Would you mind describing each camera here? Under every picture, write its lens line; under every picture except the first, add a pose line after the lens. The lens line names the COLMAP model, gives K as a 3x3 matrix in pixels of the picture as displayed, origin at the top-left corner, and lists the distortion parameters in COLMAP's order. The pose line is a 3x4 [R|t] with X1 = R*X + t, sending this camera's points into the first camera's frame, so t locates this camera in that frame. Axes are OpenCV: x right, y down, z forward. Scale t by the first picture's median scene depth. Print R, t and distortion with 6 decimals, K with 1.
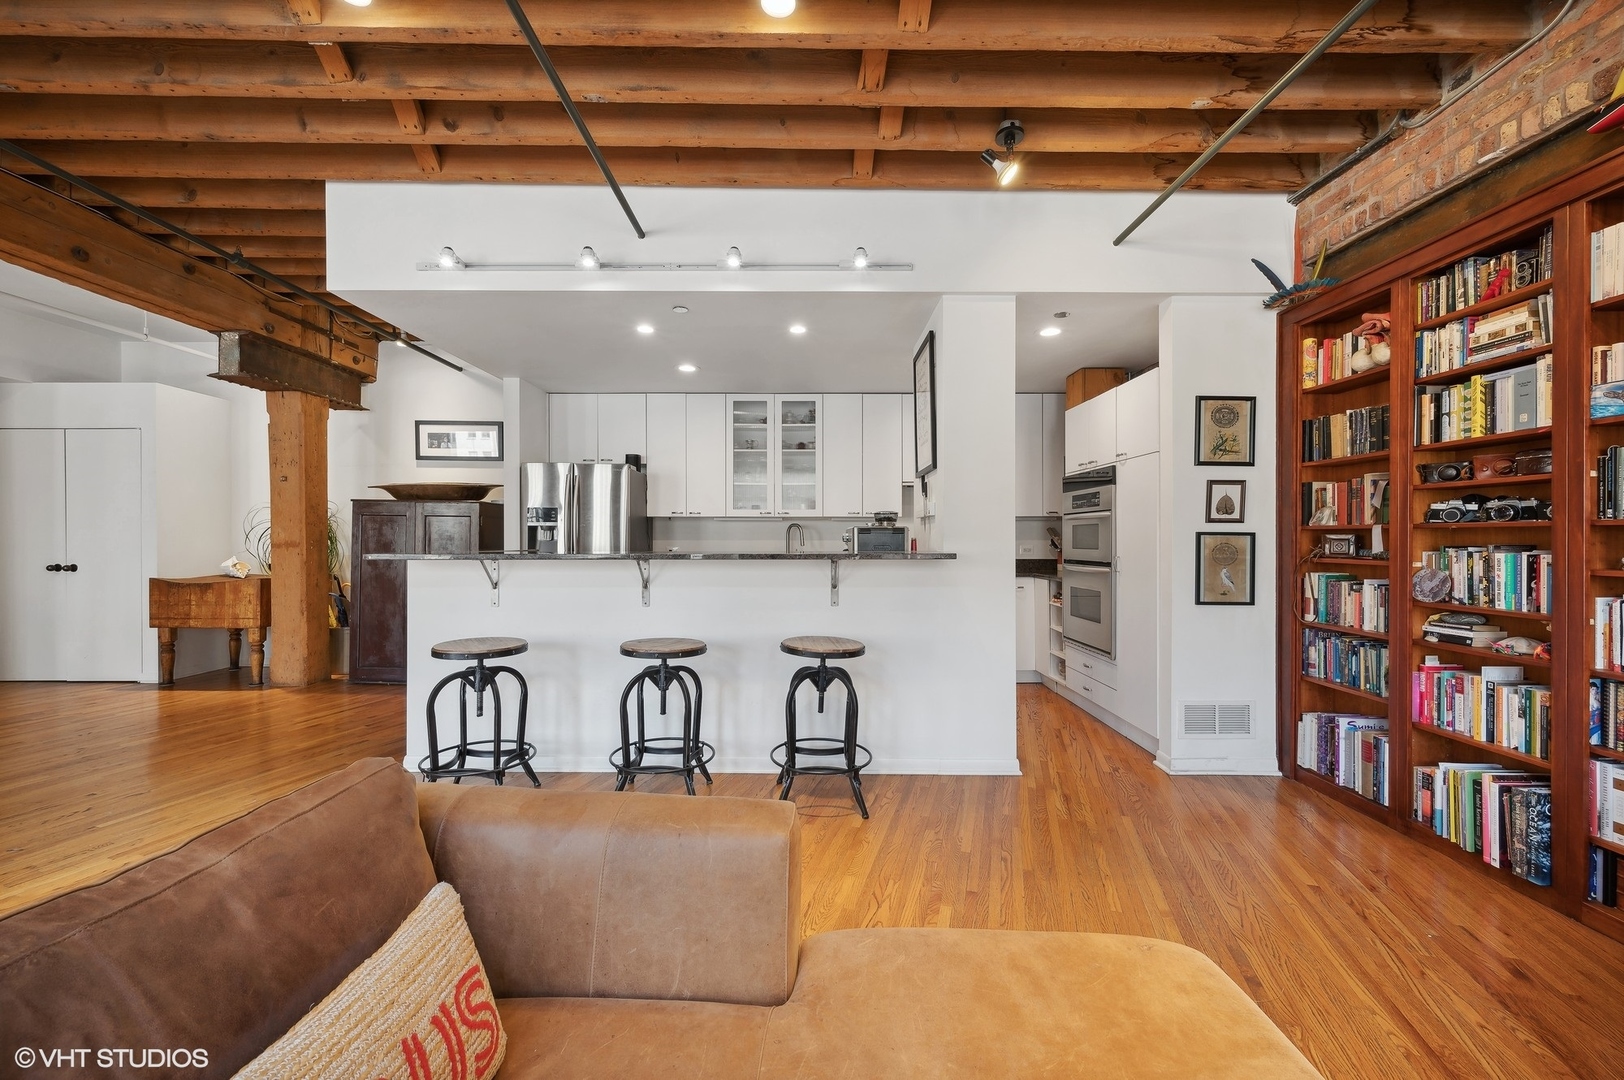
lens RADIAL K [[645.1, 0, 815.3], [0, 645.1, 541.5], [0, 0, 1]] dist [-0.001142, -0.000850]
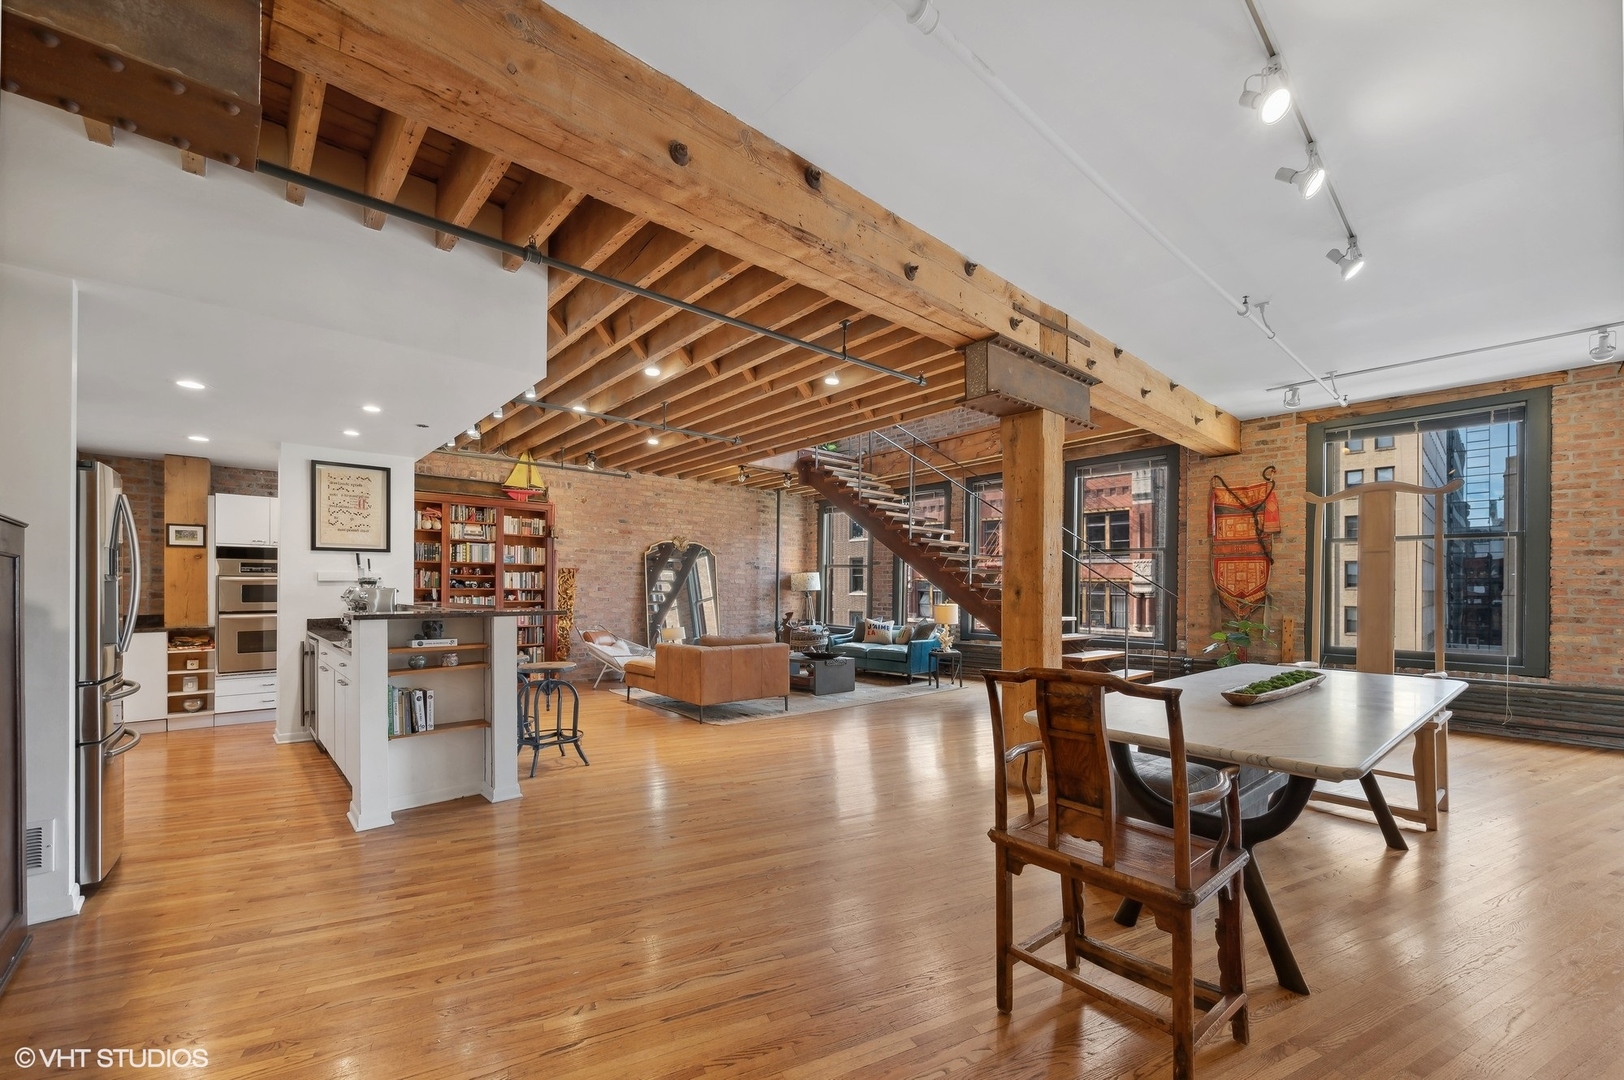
lens RADIAL K [[645.1, 0, 827.5], [0, 645.1, 587.9], [0, 0, 1]] dist [-0.001142, -0.000850]
pose [[-0.681262, 0.000392, 0.732039, -2.245873], [0.003188, 0.999992, 0.002431, -0.028920], [-0.732032, 0.003990, -0.681258, 1.640540]]
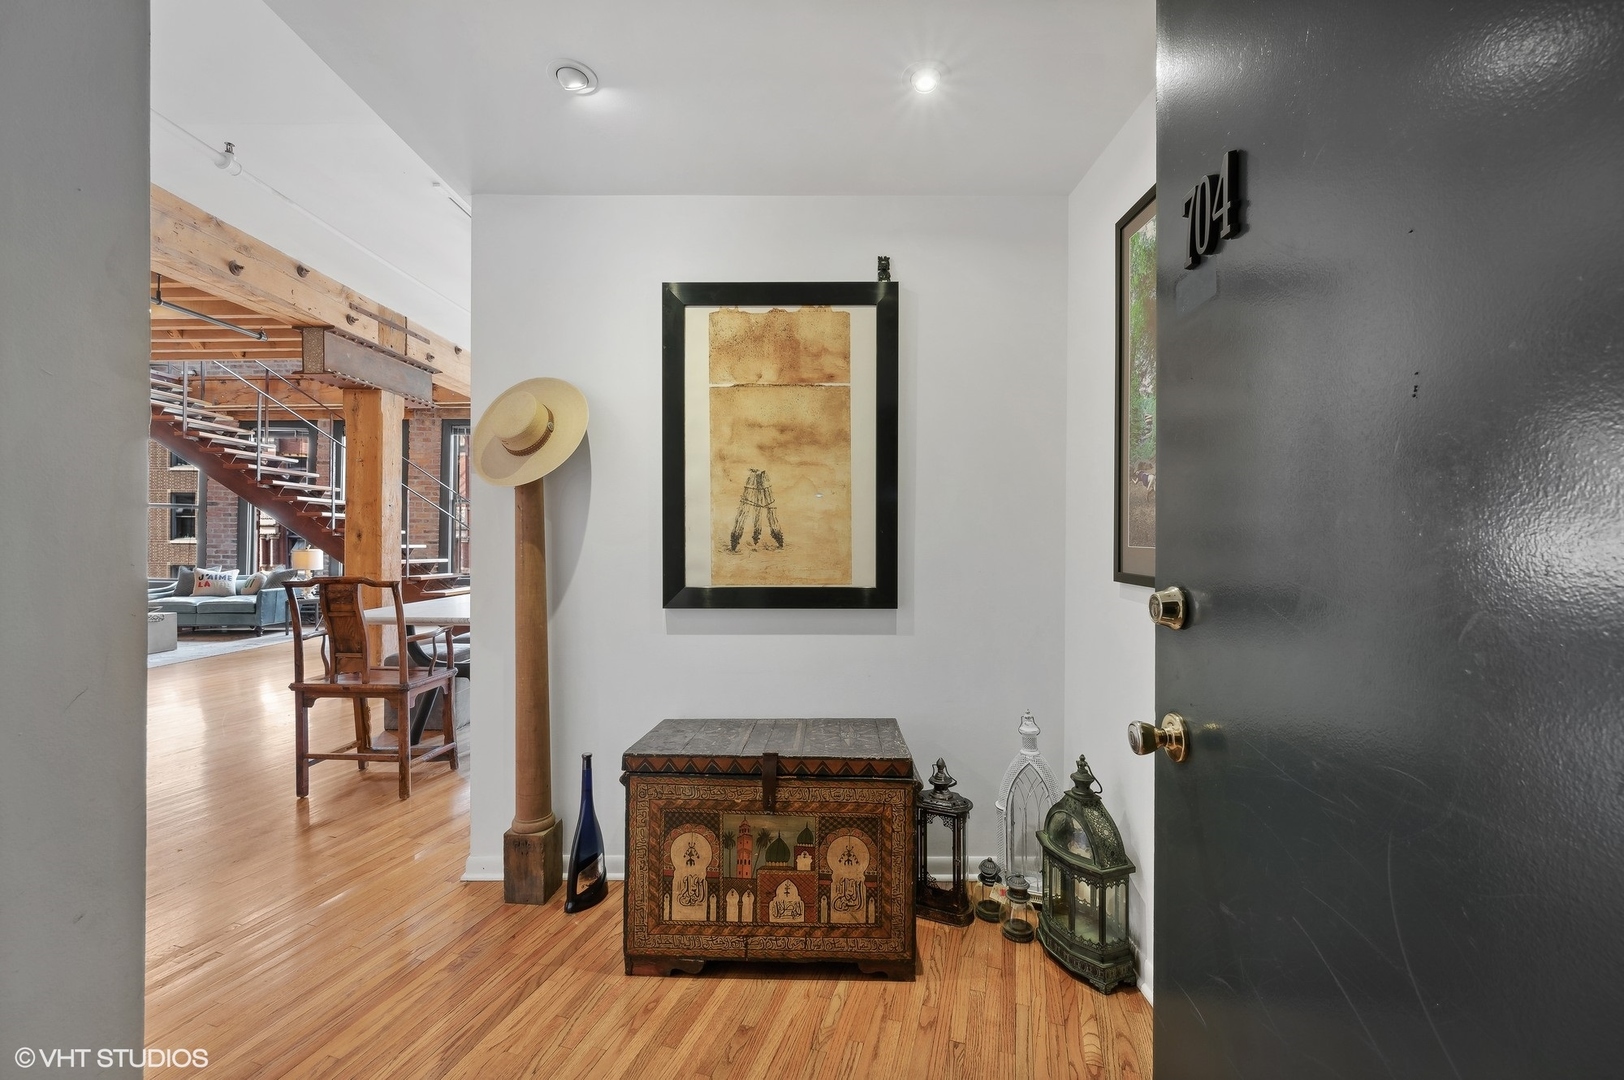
lens RADIAL K [[645.1, 0, 808.9], [0, 645.1, 539.2], [0, 0, 1]] dist [-0.001142, -0.000850]
pose [[-0.999979, -0.001430, 0.006338, -2.721598], [-0.001367, 0.999949, 0.009995, -0.022896], [-0.006352, 0.009986, -0.999930, 2.102985]]
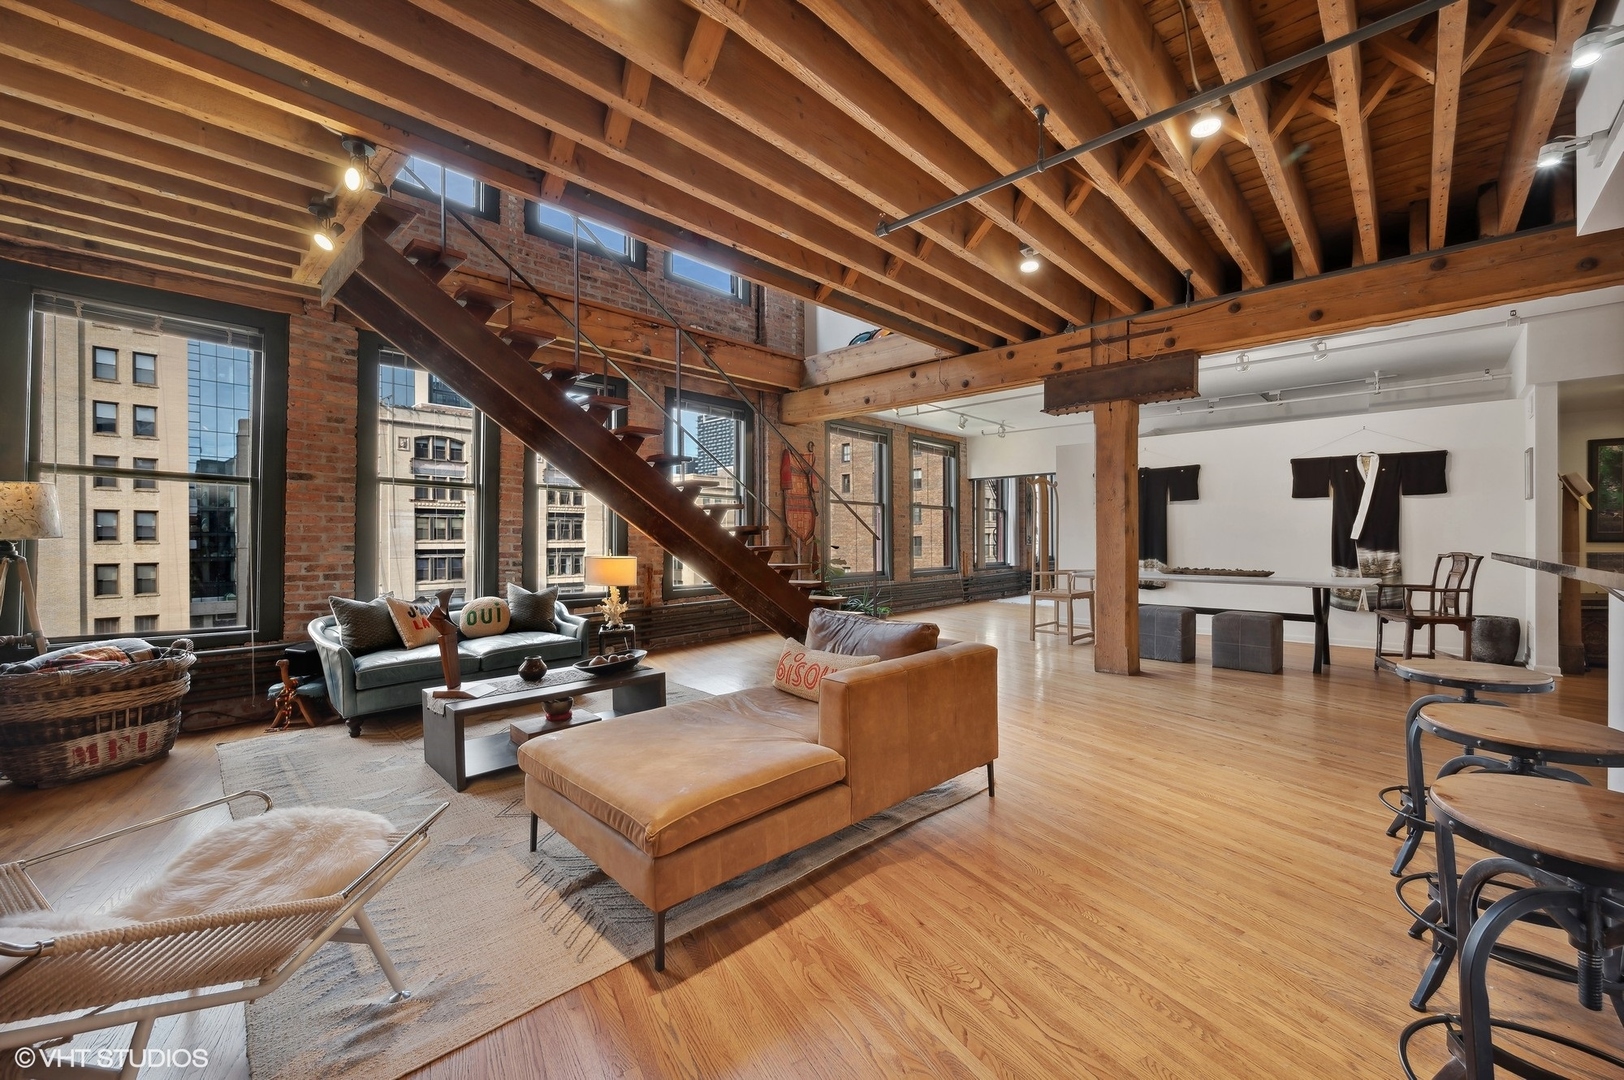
lens RADIAL K [[645.1, 0, 809.7], [0, 645.1, 540.2], [0, 0, 1]] dist [-0.001142, -0.000850]
pose [[-0.687365, 0.006354, -0.726284, 0.624067], [0.003490, 0.999979, 0.005445, -0.002152], [0.726304, 0.001208, -0.687373, 0.991043]]
